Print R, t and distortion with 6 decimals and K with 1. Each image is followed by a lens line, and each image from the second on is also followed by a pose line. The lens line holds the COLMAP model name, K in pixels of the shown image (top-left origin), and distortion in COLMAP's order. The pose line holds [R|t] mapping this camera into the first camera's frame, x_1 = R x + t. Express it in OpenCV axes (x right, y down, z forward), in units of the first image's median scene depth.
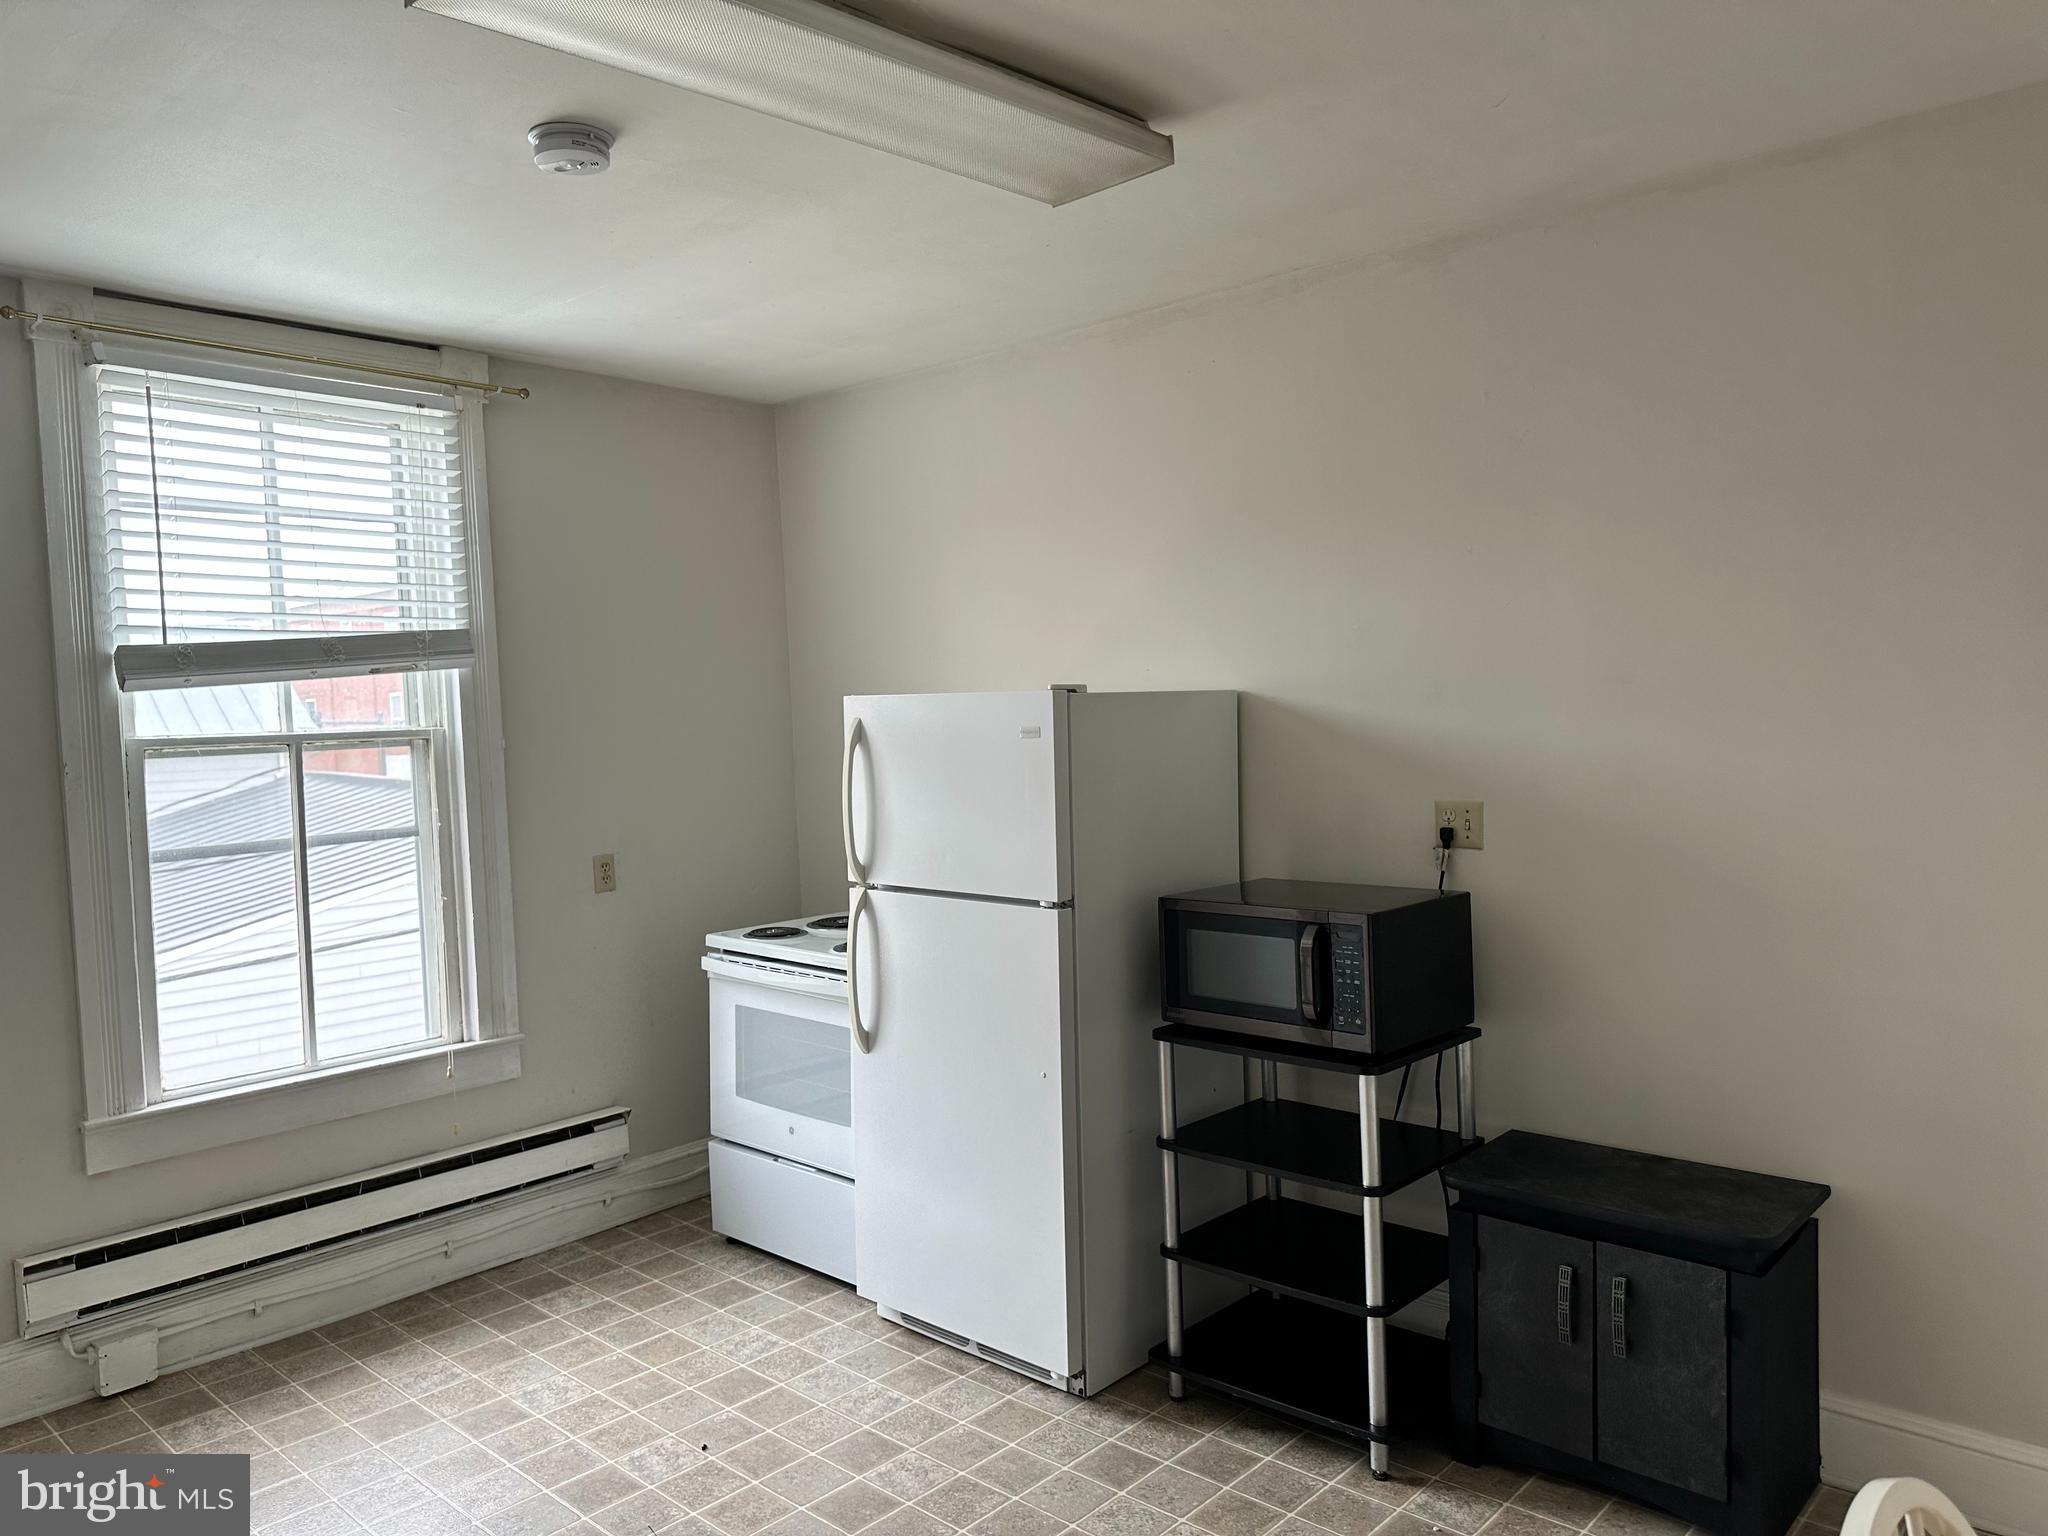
lens RADIAL K [[1442.4, 0, 1038.2], [0, 1442.4, 760.3], [0, 0, 1]] dist [0.077719, -0.089210]
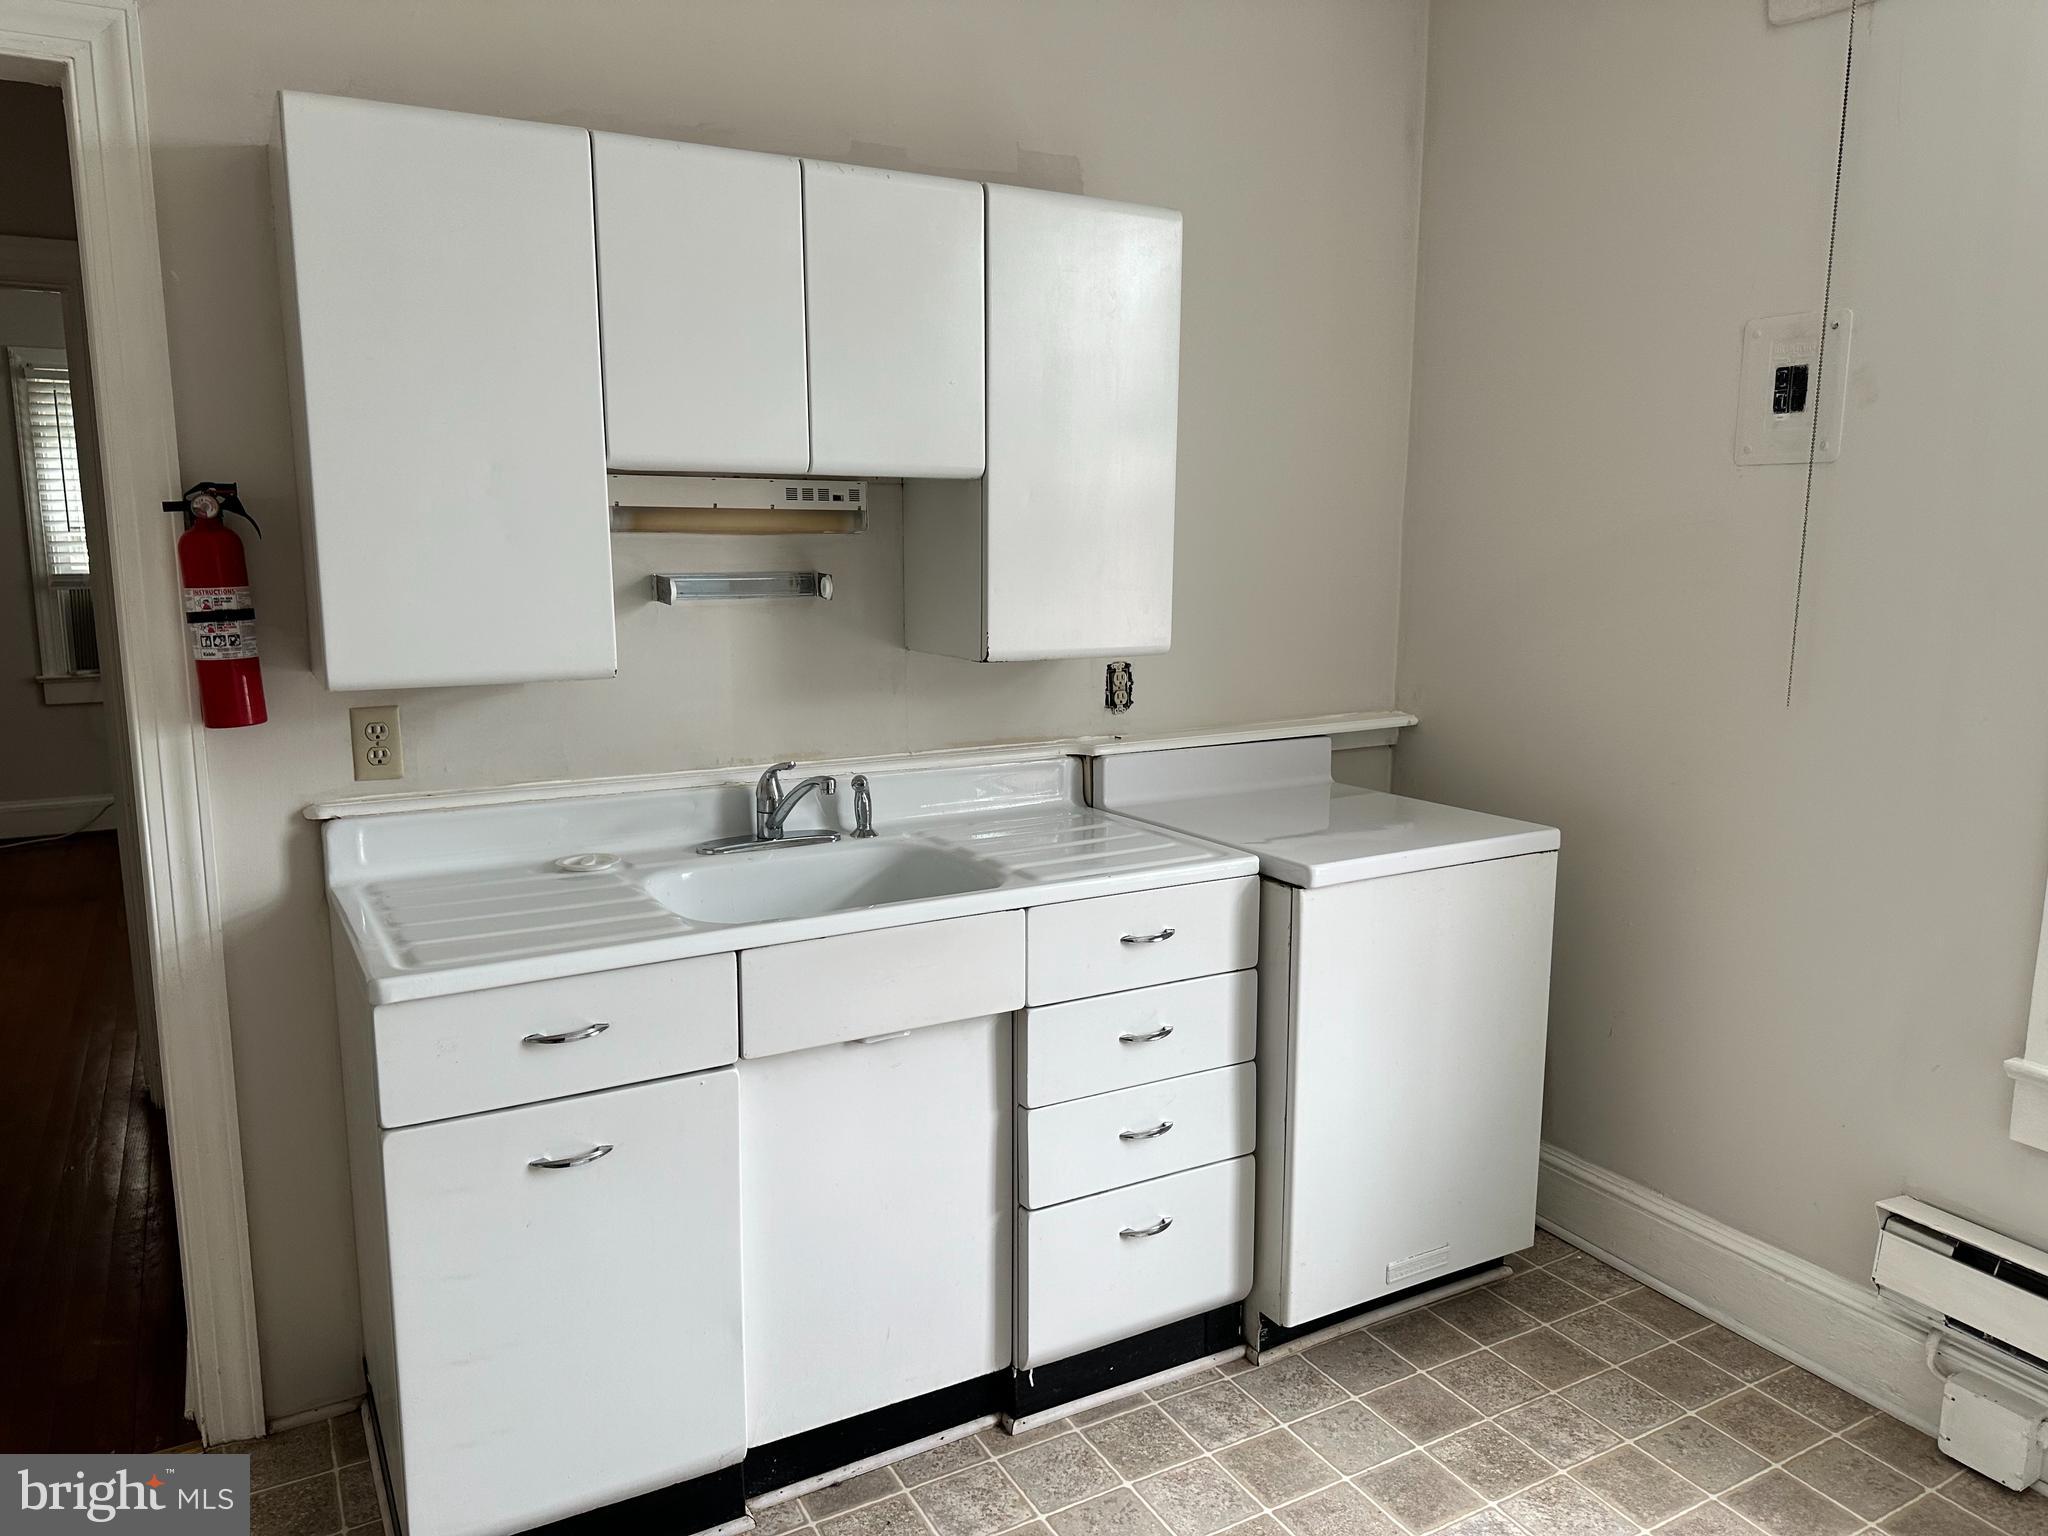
lens RADIAL K [[1442.4, 0, 990.2], [0, 1442.4, 768.9], [0, 0, 1]] dist [0.077719, -0.089210]
pose [[-0.334458, 0.196776, -0.921638, 0.059259], [-0.025934, 0.975666, 0.217723, -0.002960], [0.942054, 0.096721, -0.321216, 0.737486]]
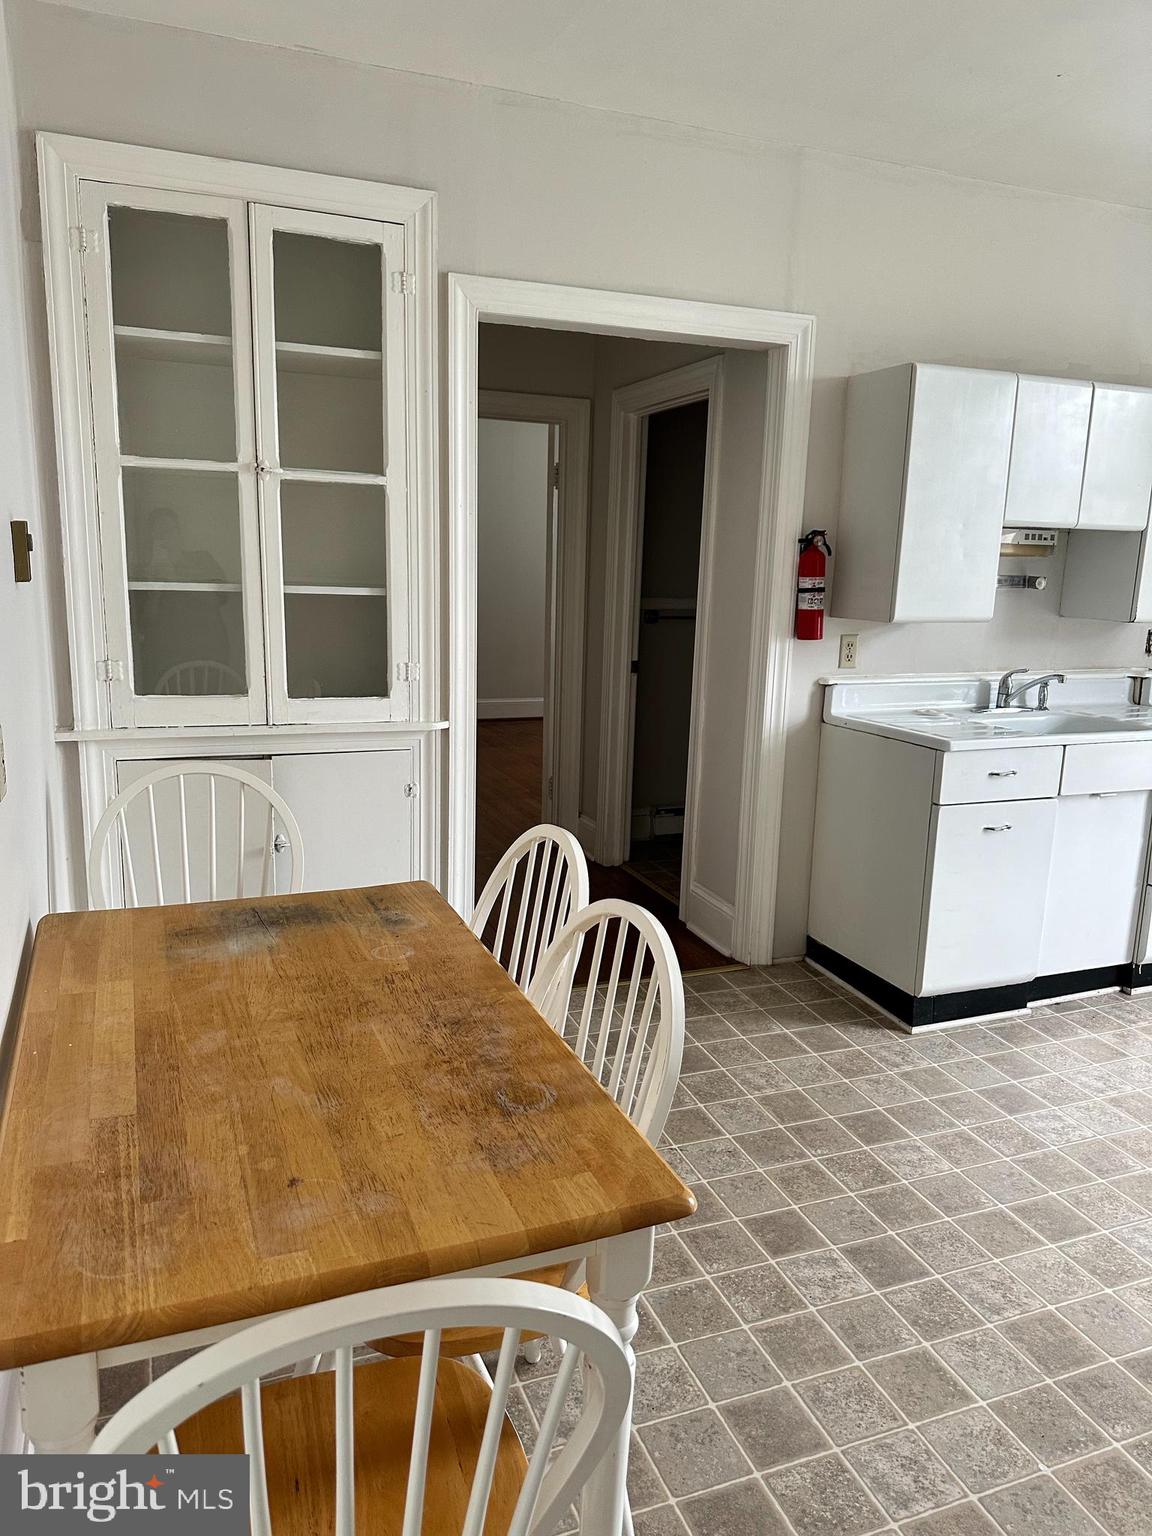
lens RADIAL K [[1081.8, 0, 572.2], [0, 1081.8, 773.3], [0, 0, 1]] dist [0.077719, -0.089210]
pose [[-0.455250, 0.211404, -0.864902, 0.593516], [-0.043250, 0.965006, 0.258637, -0.012113], [0.889313, 0.155152, -0.430175, 0.508825]]
